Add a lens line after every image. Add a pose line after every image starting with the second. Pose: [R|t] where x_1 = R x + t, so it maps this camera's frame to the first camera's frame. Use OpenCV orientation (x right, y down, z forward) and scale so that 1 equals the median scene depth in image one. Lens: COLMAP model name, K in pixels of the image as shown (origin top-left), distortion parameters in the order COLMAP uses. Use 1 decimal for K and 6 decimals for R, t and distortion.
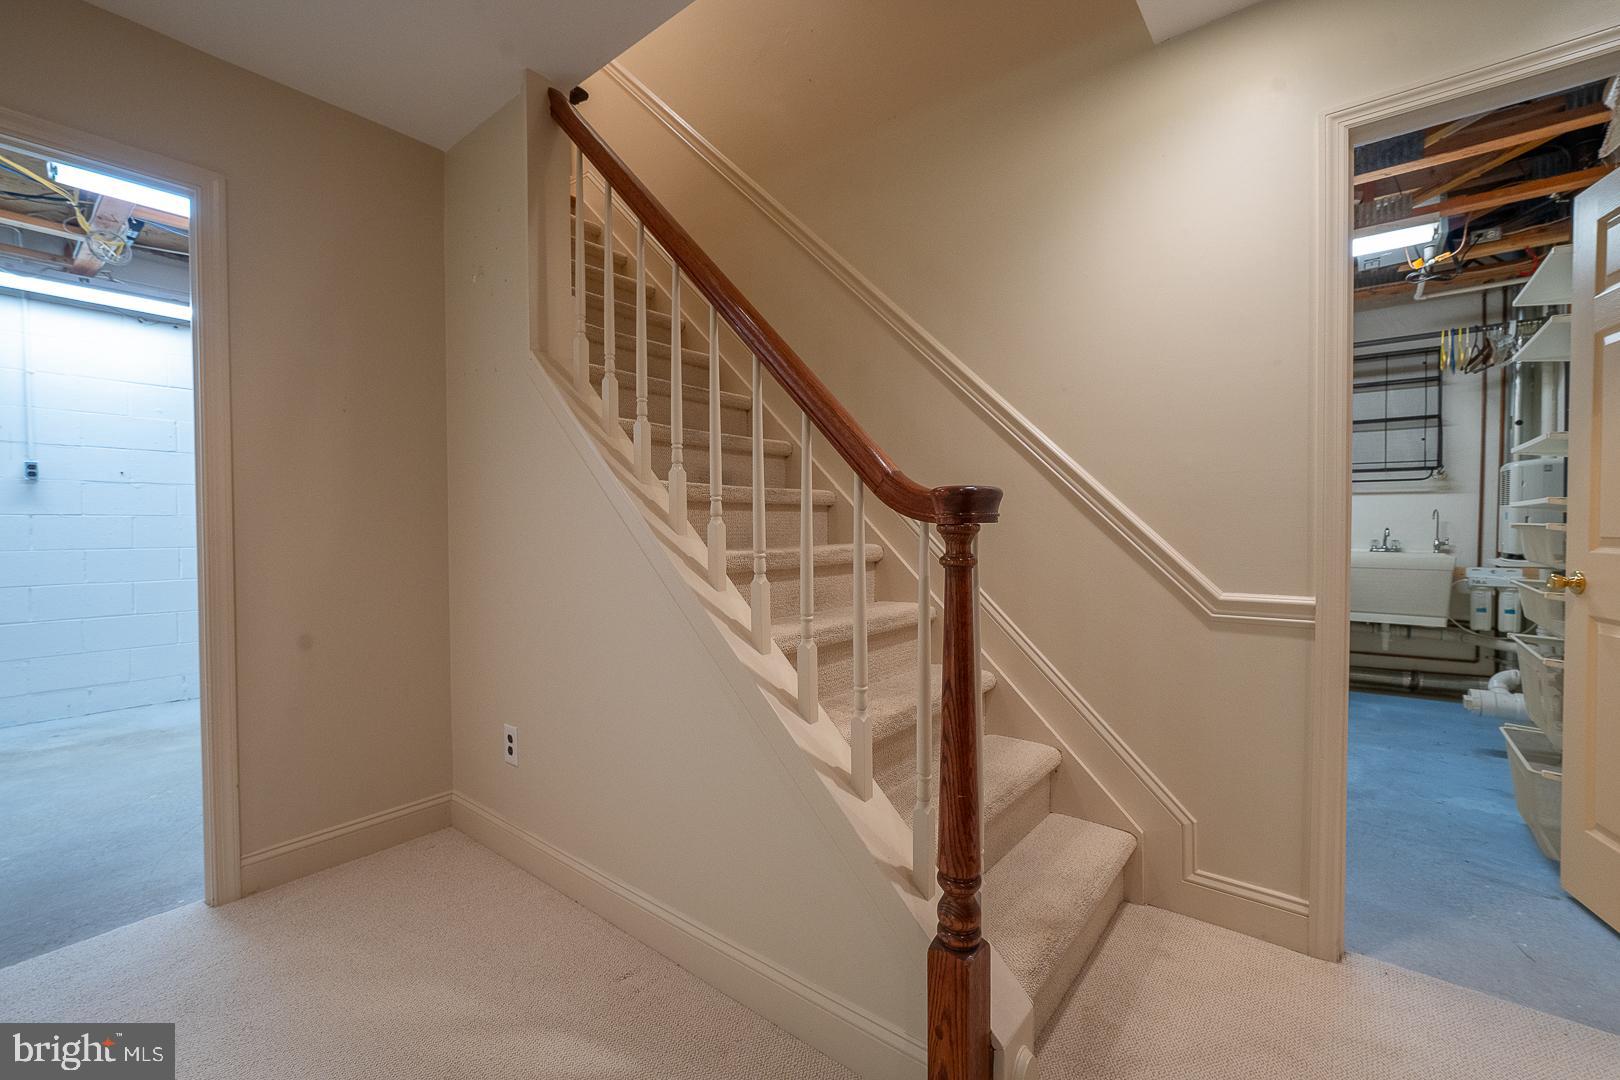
lens RADIAL K [[676.6, 0, 808.6], [0, 676.6, 533.9], [0, 0, 1]] dist [-0.010171, -0.000484]
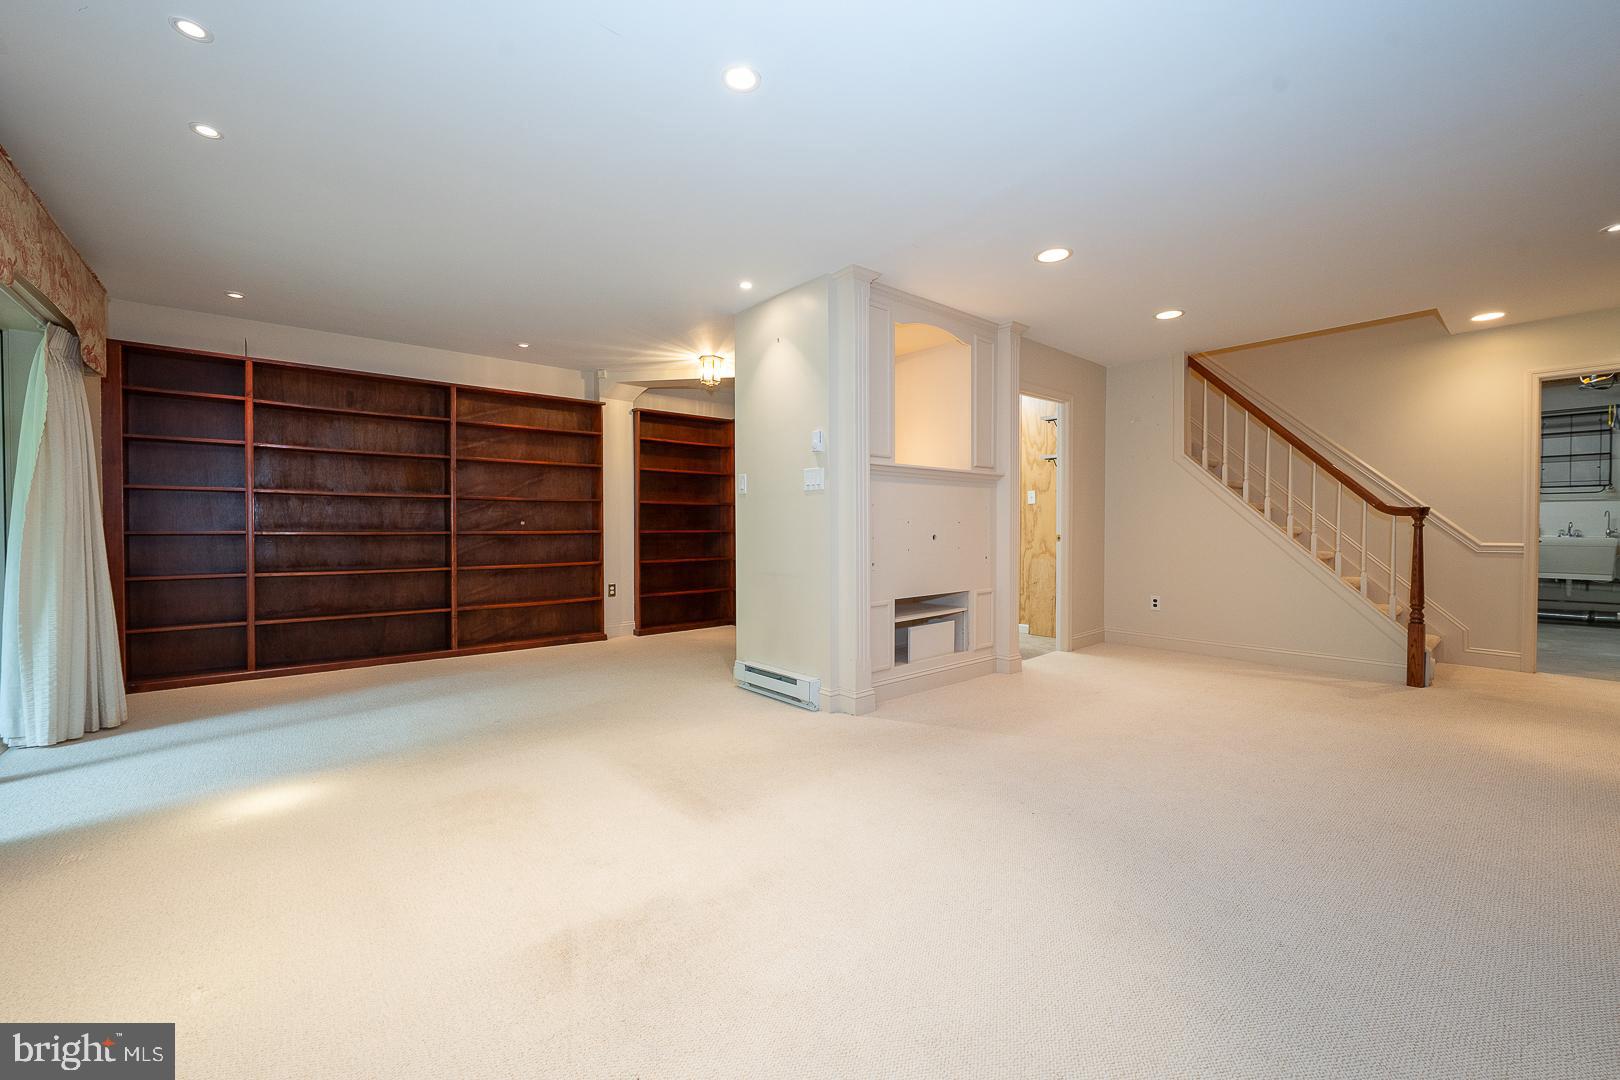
lens RADIAL K [[627.1, 0, 812.3], [0, 627.1, 535.7], [0, 0, 1]] dist [-0.003101, -0.000172]
pose [[0.981551, 0.002224, -0.191188, -0.661034], [-0.001831, 0.999996, 0.002230, 0.024241], [0.191193, -0.001839, 0.981551, -0.845487]]
